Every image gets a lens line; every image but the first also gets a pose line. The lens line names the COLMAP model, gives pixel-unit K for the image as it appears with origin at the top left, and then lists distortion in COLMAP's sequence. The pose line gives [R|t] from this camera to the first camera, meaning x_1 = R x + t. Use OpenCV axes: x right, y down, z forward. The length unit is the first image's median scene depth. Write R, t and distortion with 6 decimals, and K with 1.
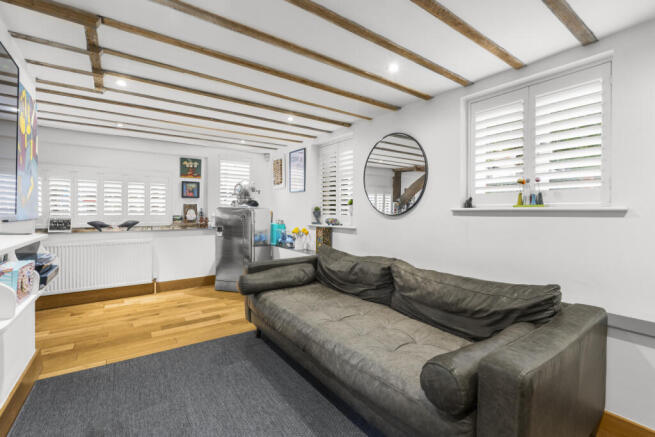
lens RADIAL K [[298.4, 0, 326.1], [0, 298.4, 211.9], [0, 0, 1]] dist [-0.001182, -0.000089]
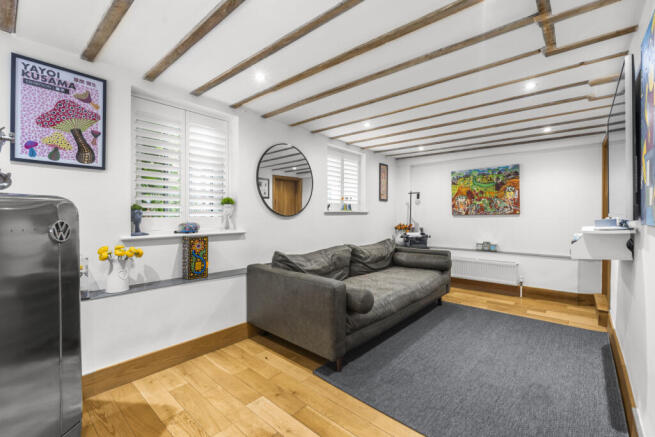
lens RADIAL K [[298.4, 0, 326.1], [0, 298.4, 211.9], [0, 0, 1]] dist [-0.001182, -0.000089]
pose [[-0.242351, 0.007519, 0.970160, -1.226202], [0.003675, 0.999970, -0.006832, 0.005898], [-0.970182, 0.001910, -0.242371, 1.514147]]
